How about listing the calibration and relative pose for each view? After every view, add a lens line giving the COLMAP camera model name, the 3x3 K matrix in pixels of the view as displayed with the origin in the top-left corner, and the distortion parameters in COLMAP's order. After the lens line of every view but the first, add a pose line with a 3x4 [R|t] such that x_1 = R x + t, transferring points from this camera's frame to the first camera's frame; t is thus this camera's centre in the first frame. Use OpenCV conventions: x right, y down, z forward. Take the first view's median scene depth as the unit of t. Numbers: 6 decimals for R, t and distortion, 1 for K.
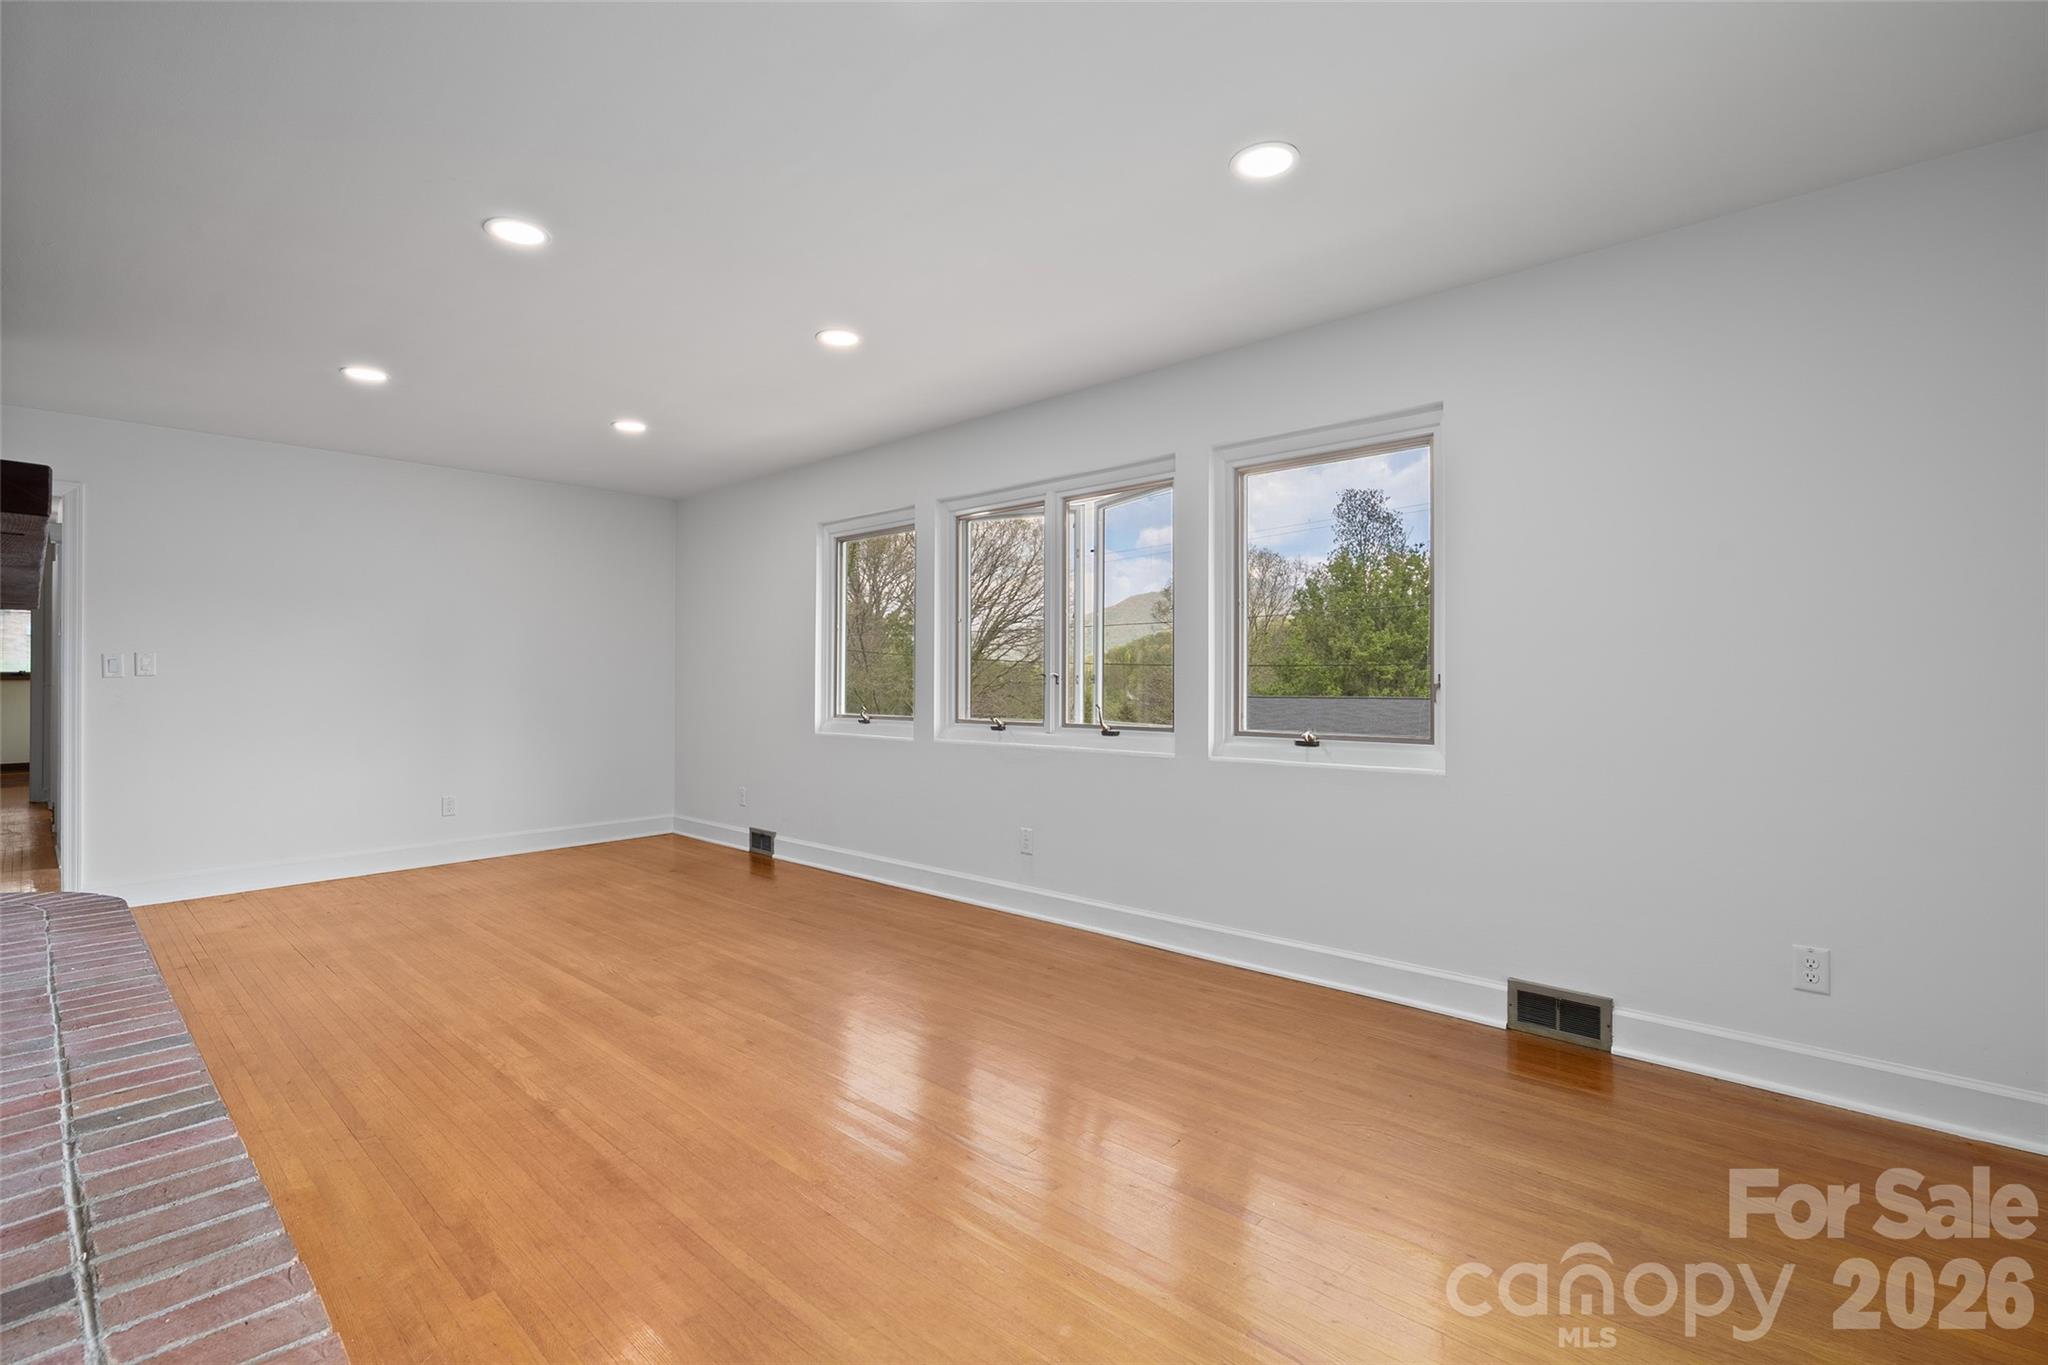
lens RADIAL K [[919.7, 0, 1018.0], [0, 919.7, 683.0], [0, 0, 1]] dist [-0.007897, 0.002032]
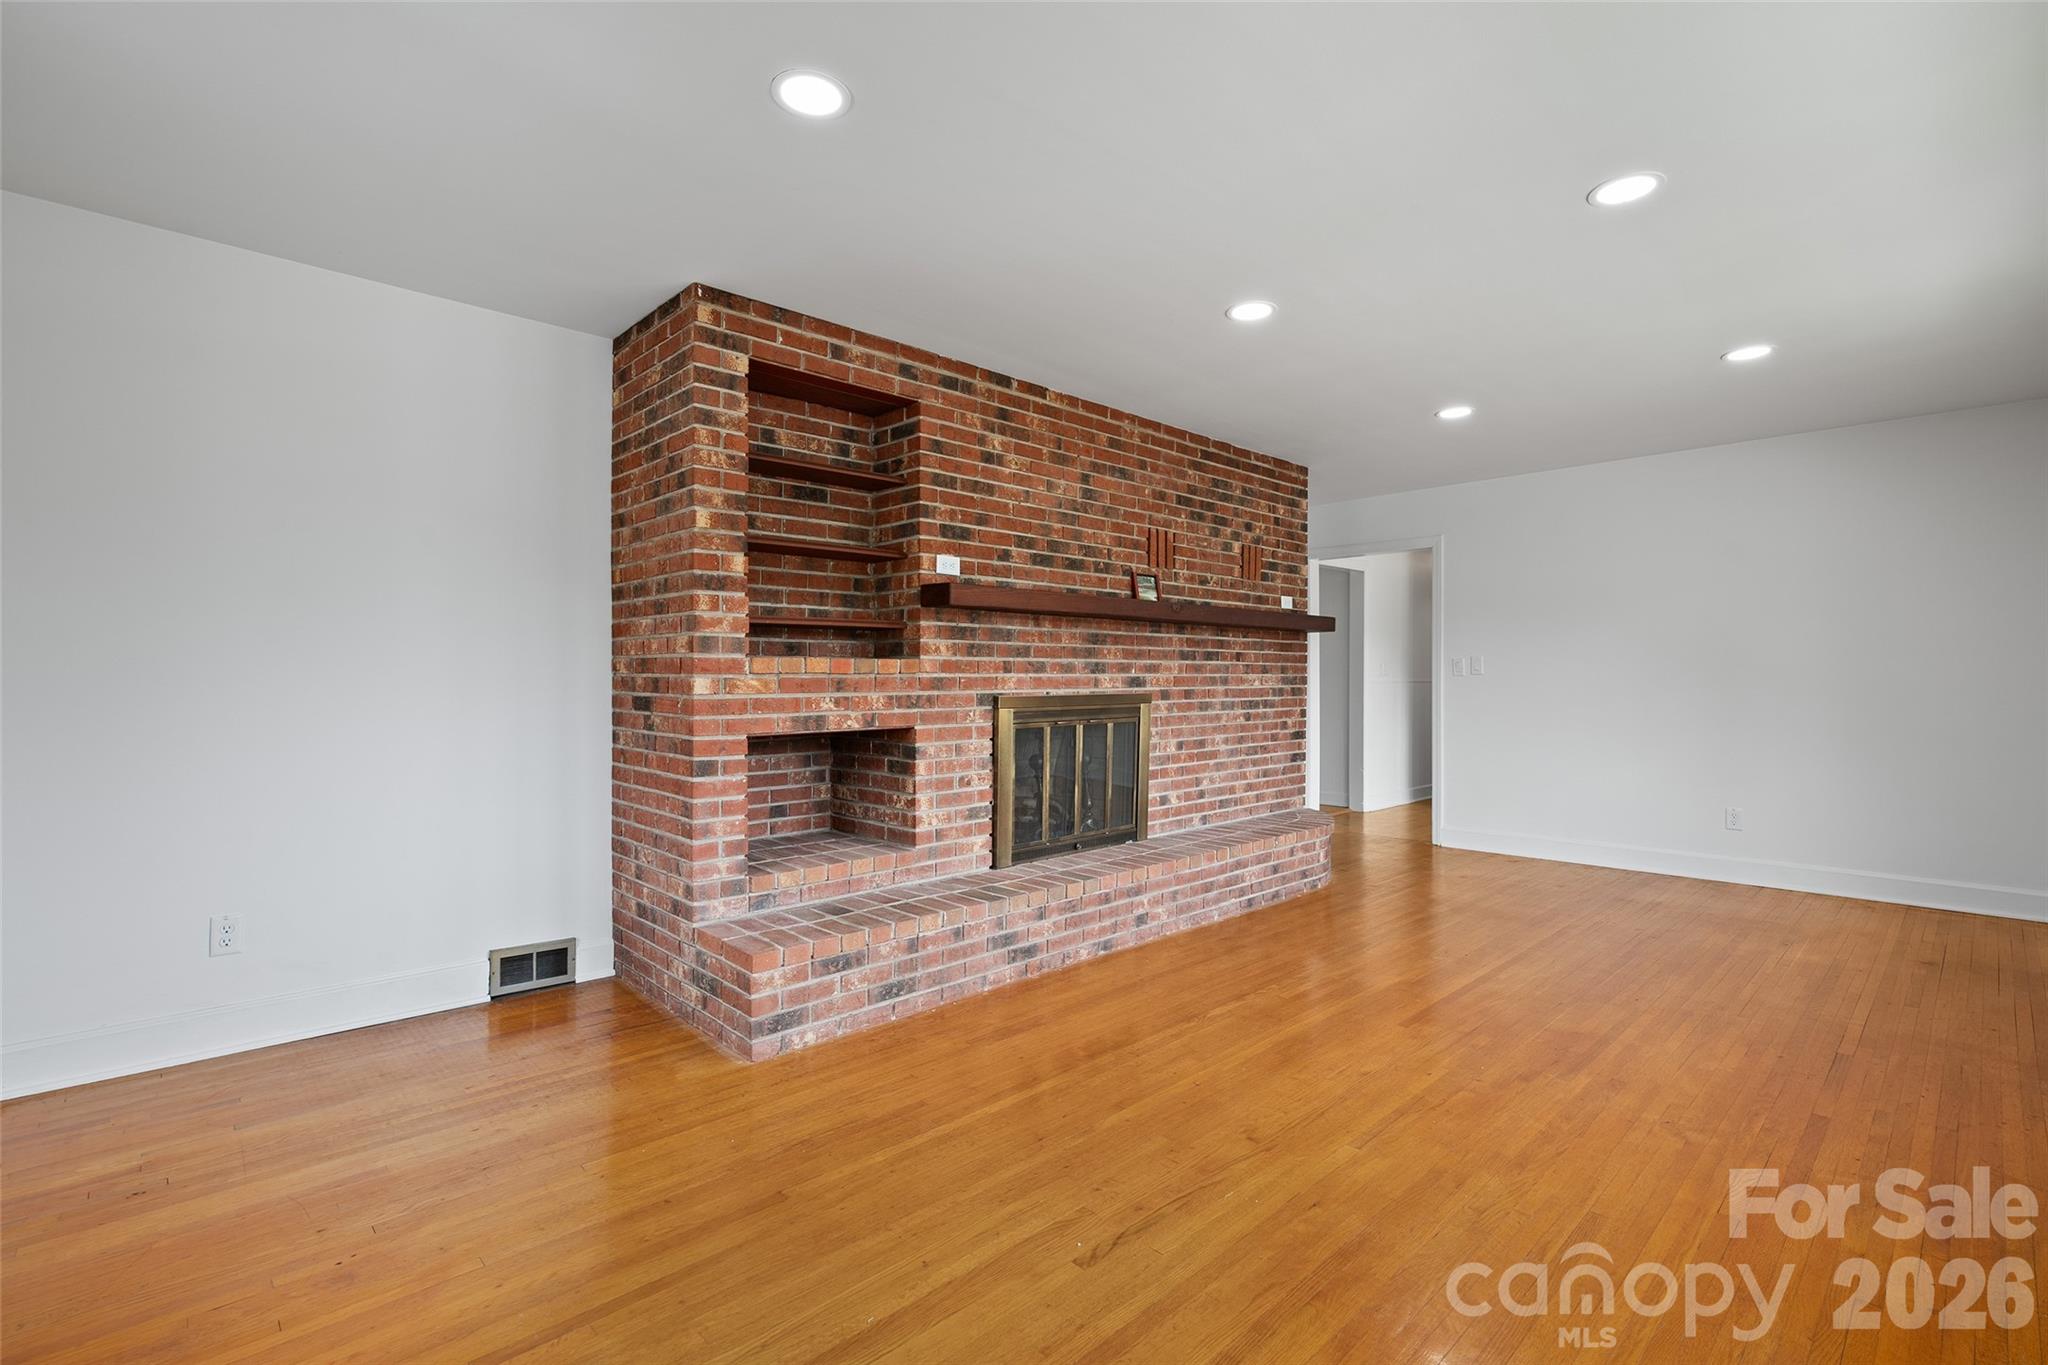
lens RADIAL K [[919.7, 0, 1017.8], [0, 919.7, 677.3], [0, 0, 1]] dist [-0.007897, 0.002032]
pose [[-0.076402, 0.000967, -0.997077, 0.556307], [-0.001540, 0.999998, 0.001088, -0.005920], [0.997076, 0.001619, -0.076400, 0.614531]]
